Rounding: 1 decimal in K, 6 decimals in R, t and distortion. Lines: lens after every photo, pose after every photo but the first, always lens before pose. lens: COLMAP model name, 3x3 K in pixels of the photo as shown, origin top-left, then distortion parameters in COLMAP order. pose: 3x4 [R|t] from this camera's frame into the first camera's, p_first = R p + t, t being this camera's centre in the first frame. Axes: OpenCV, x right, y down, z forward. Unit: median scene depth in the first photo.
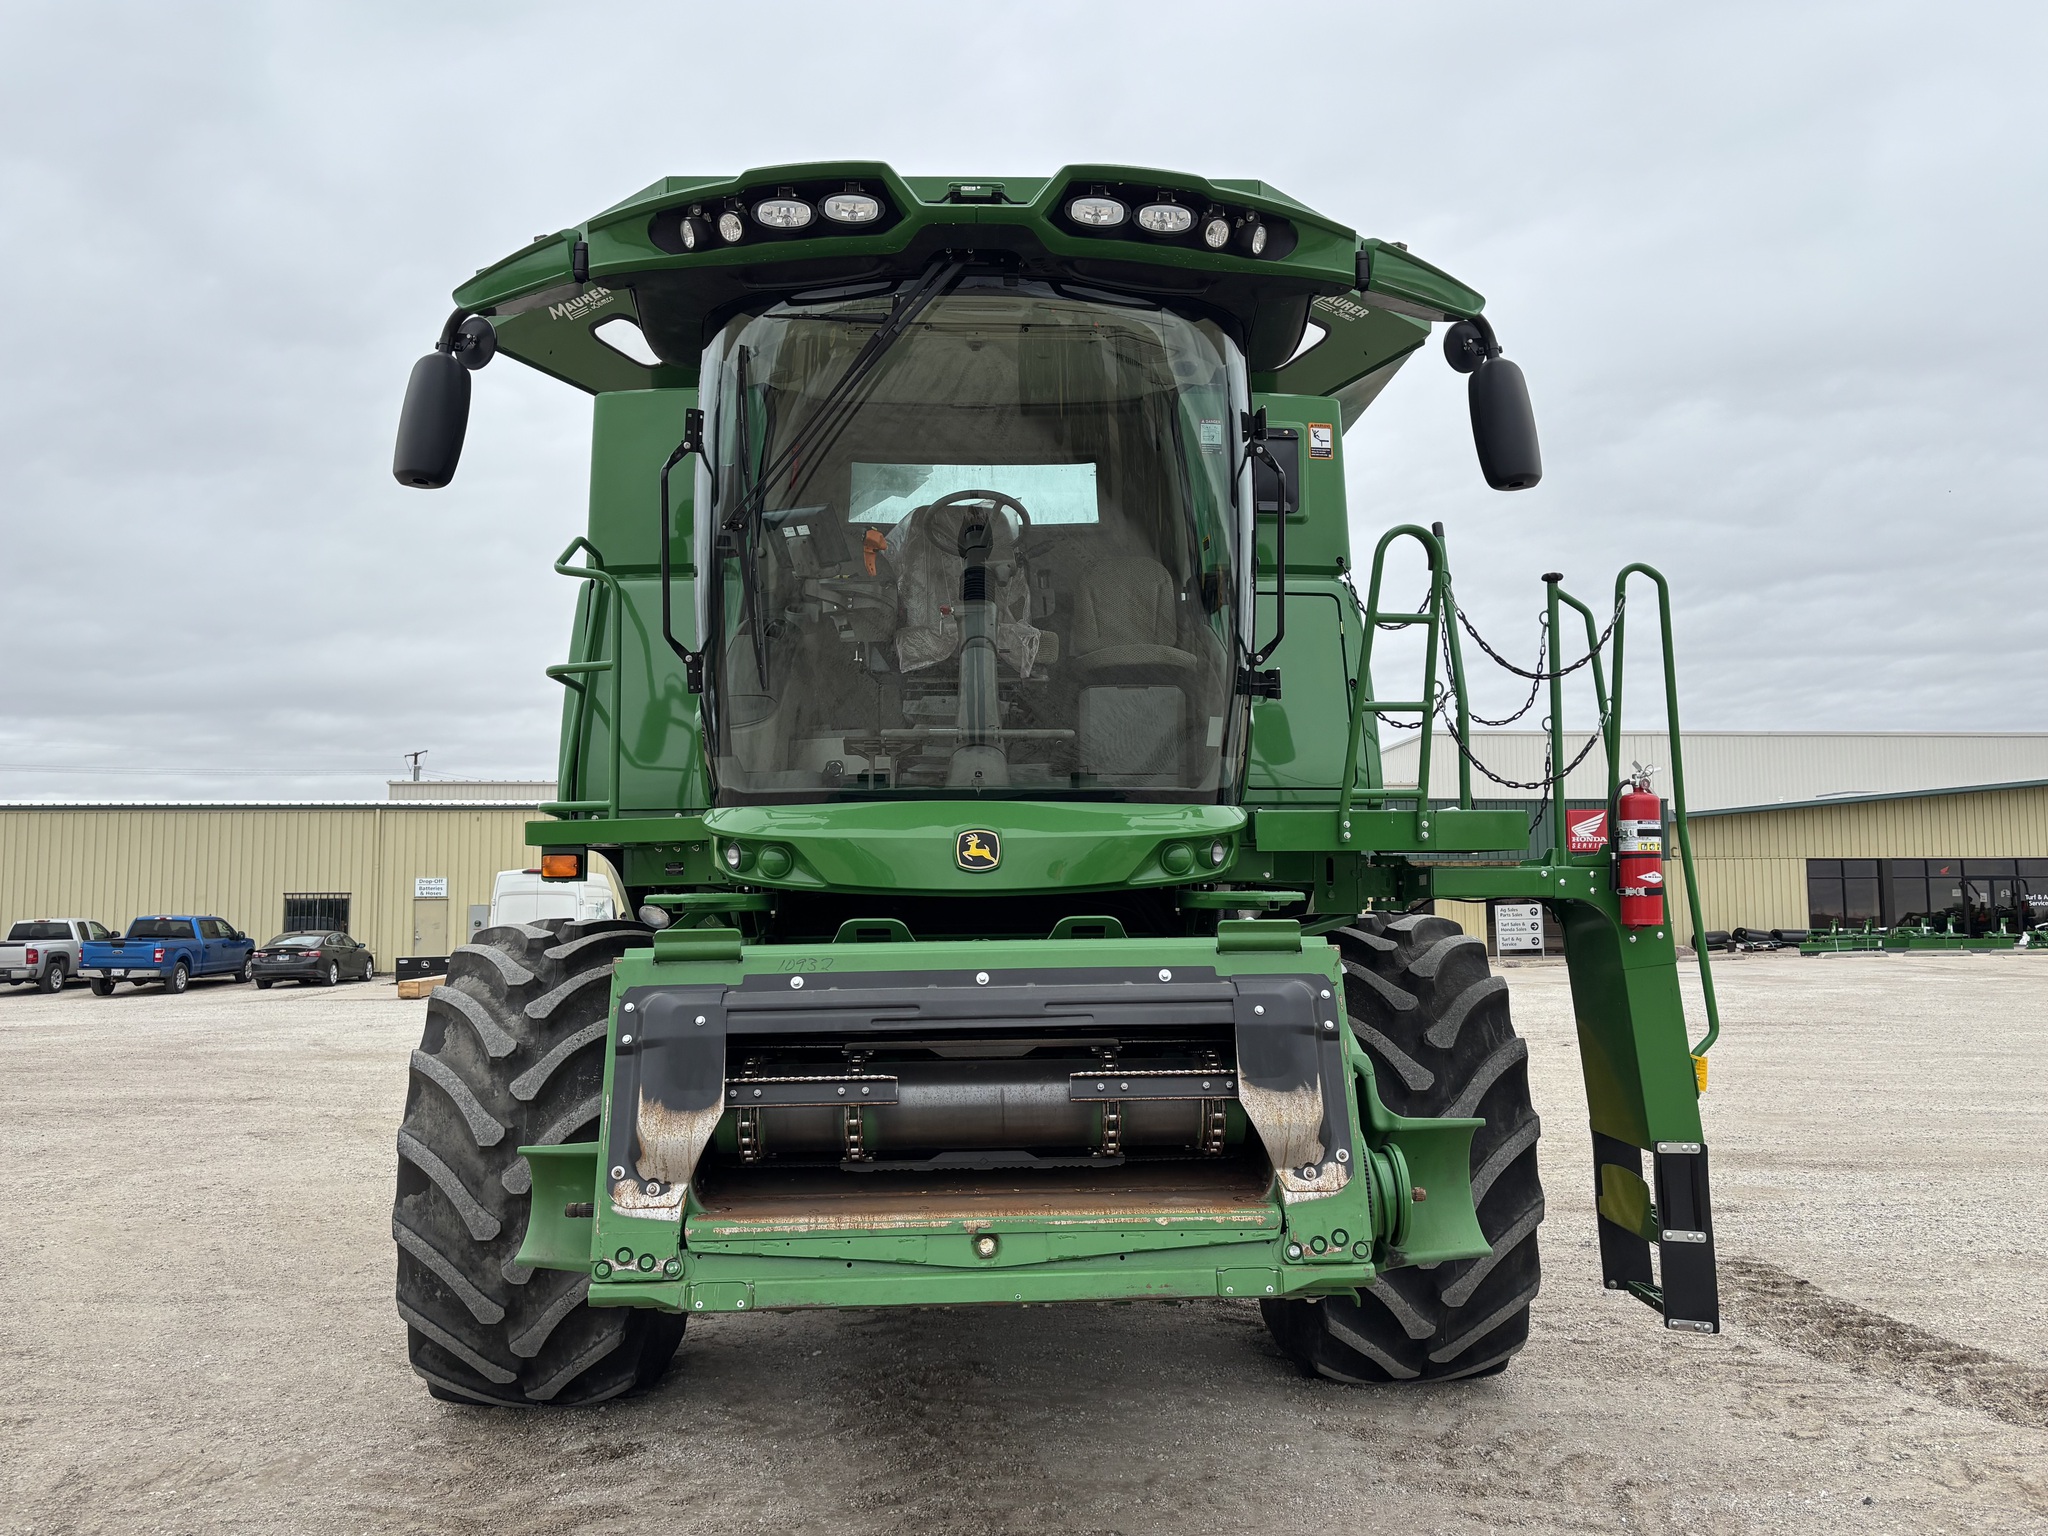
lens RADIAL K [[1627.1, 0, 1026.9], [0, 1627.1, 851.4], [0, 0, 1]] dist [0.033889, -0.132930]
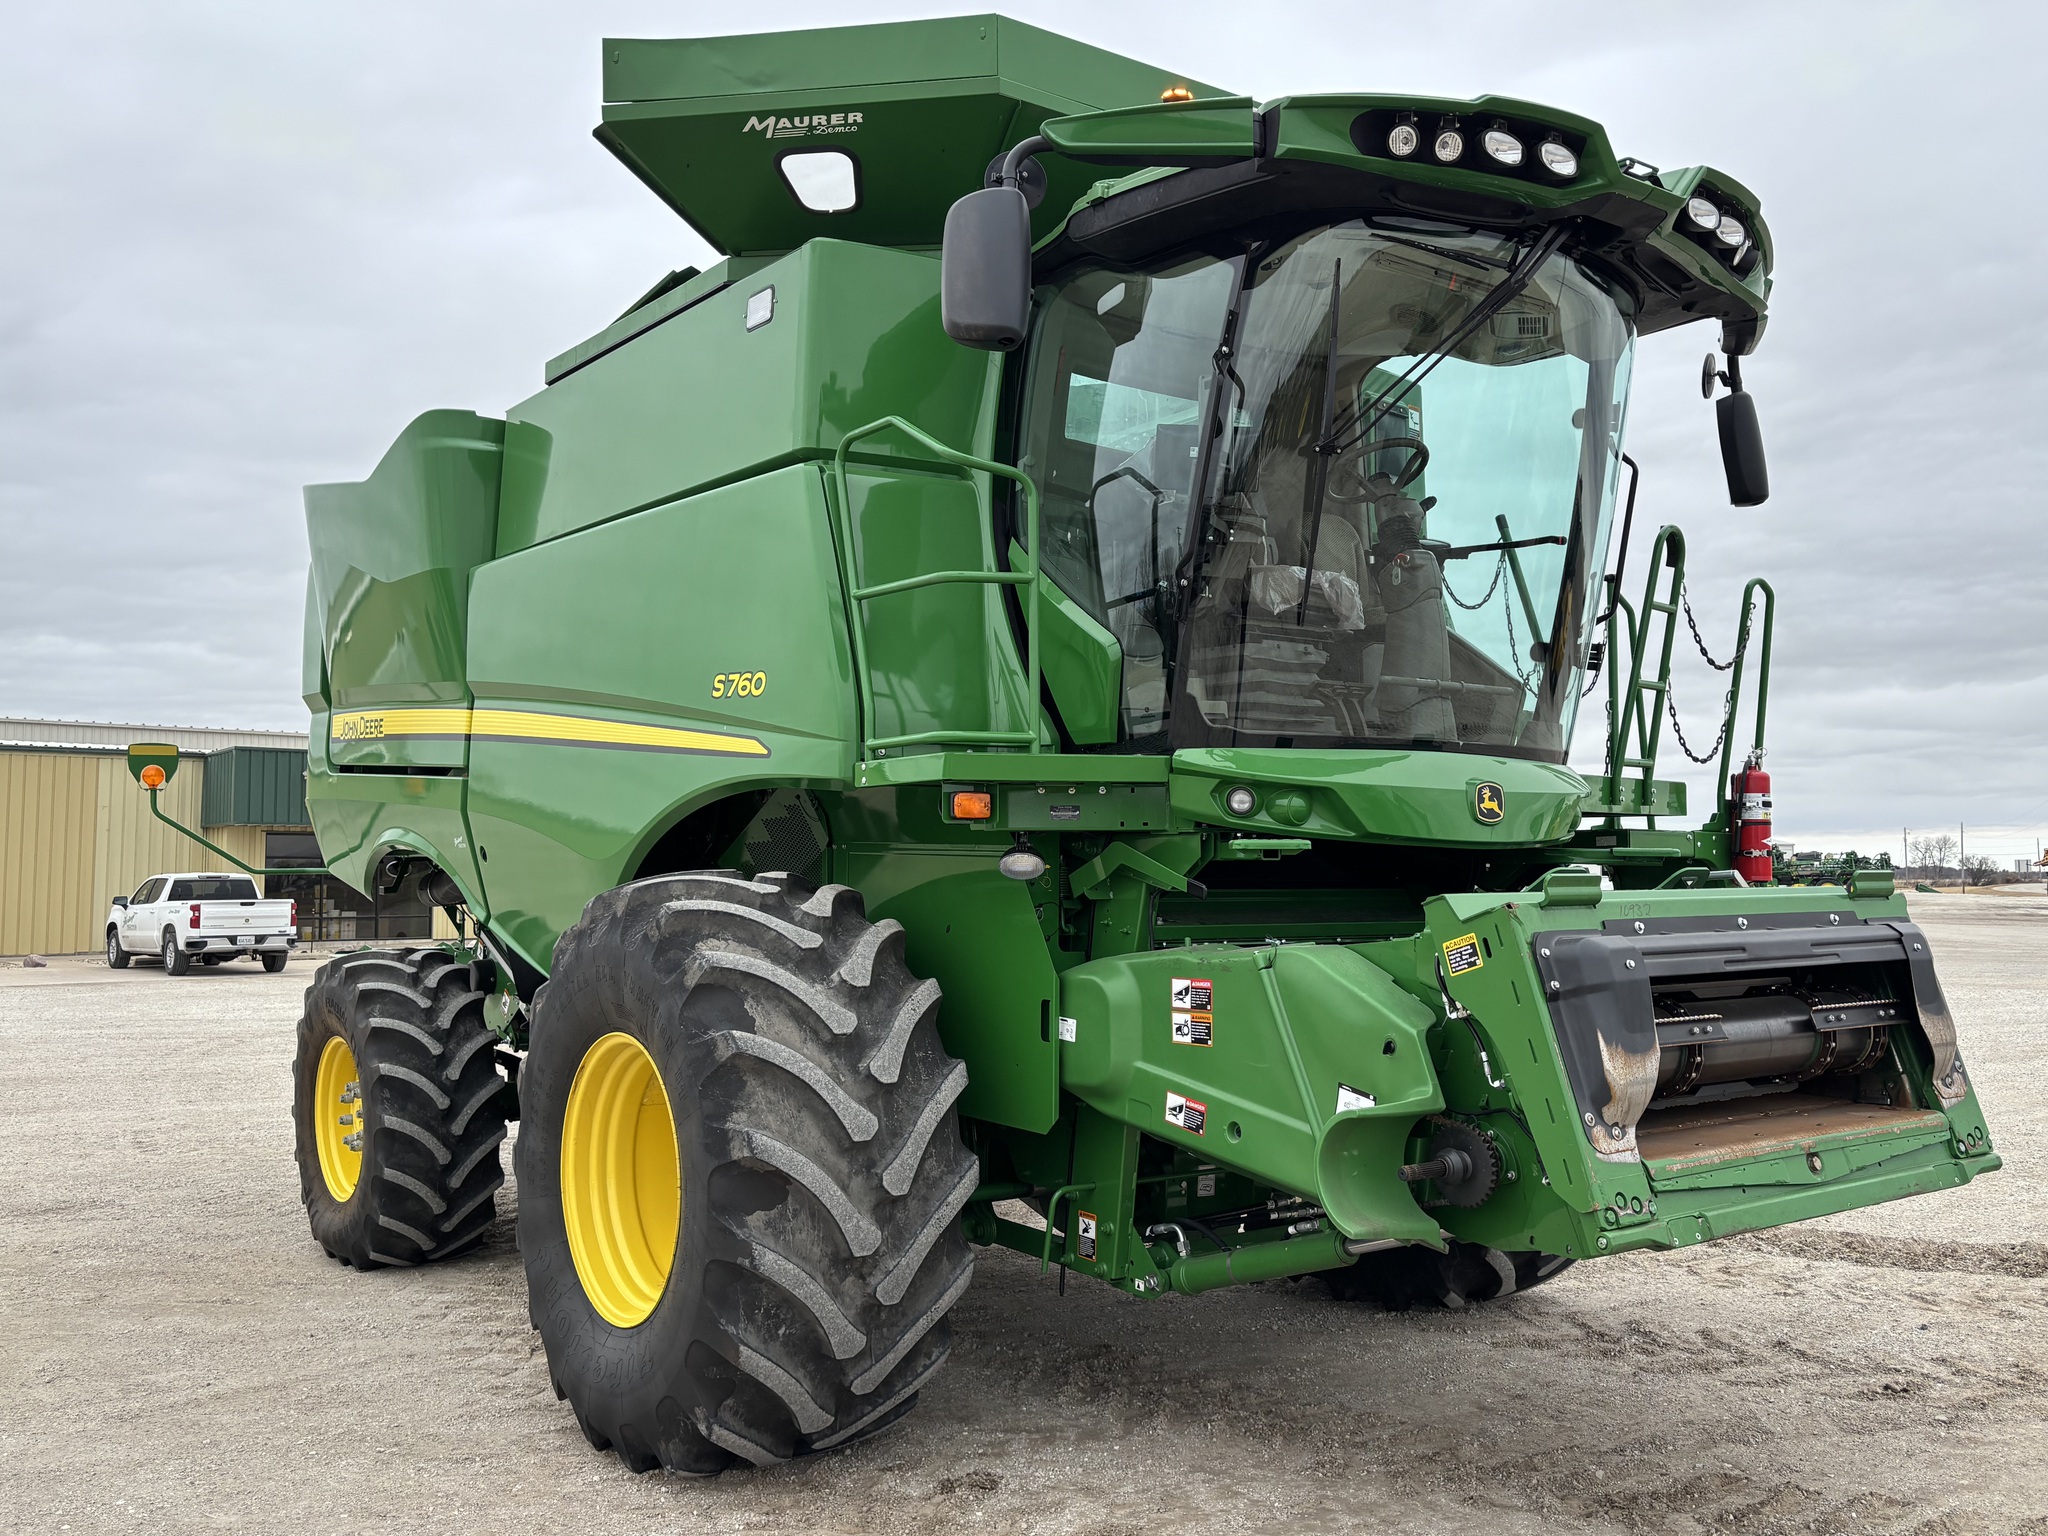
lens RADIAL K [[1797.2, 0, 1026.9], [0, 1797.2, 859.8], [0, 0, 1]] dist [0.004644, -0.013261]
pose [[0.831210, 0.011513, 0.555840, -0.921815], [-0.023201, 0.999633, 0.013990, 0.026581], [-0.555475, -0.024524, 0.831172, 0.234729]]
